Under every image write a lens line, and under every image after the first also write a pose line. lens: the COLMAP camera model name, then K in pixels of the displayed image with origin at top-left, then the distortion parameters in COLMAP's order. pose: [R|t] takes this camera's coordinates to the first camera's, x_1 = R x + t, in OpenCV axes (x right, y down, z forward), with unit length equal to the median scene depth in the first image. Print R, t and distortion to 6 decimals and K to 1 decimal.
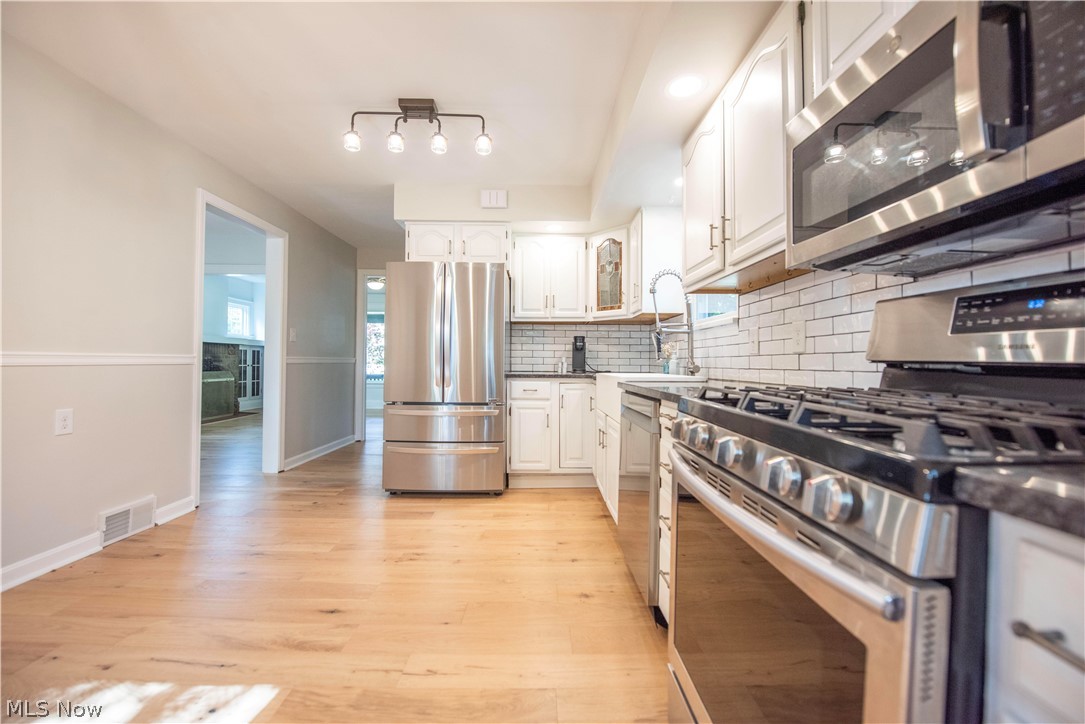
lens RADIAL K [[437.0, 0, 538.8], [0, 437.0, 354.1], [0, 0, 1]] dist [-0.009880, -0.000183]
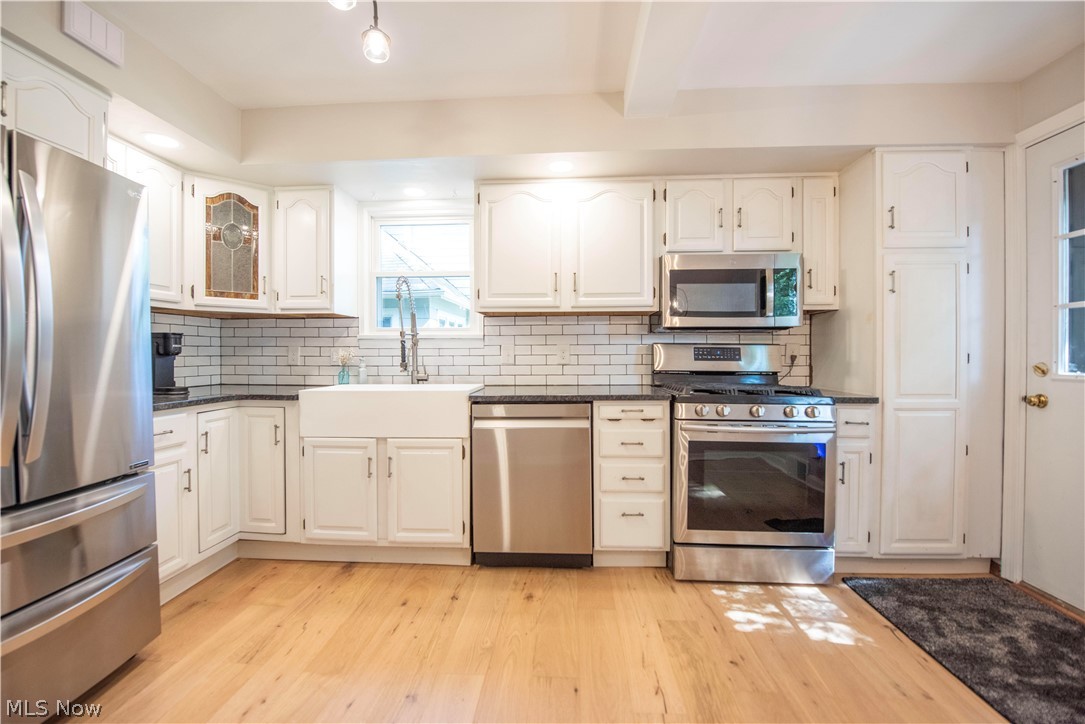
lens RADIAL K [[450.0, 0, 539.8], [0, 450.0, 356.3], [0, 0, 1]] dist [-0.002355, -0.000161]
pose [[0.075558, -0.013718, 0.997047, -0.517160], [-0.014733, 0.999781, 0.014872, -0.027216], [-0.997033, -0.015813, 0.075339, 0.475563]]
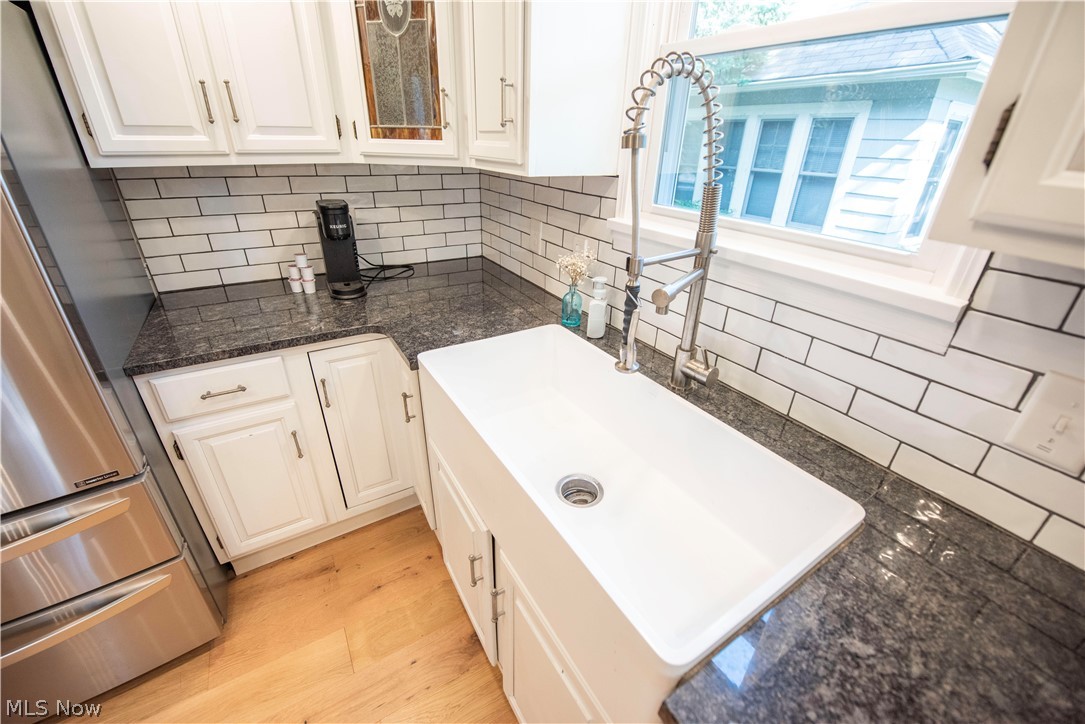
lens RADIAL K [[437.0, 0, 538.8], [0, 437.0, 354.1], [0, 0, 1]] dist [-0.009880, -0.000183]
pose [[0.859225, -0.213872, 0.464749, 0.043191], [-0.026661, 0.888472, 0.458155, -0.113353], [-0.510903, -0.406049, 0.757695, 0.584482]]
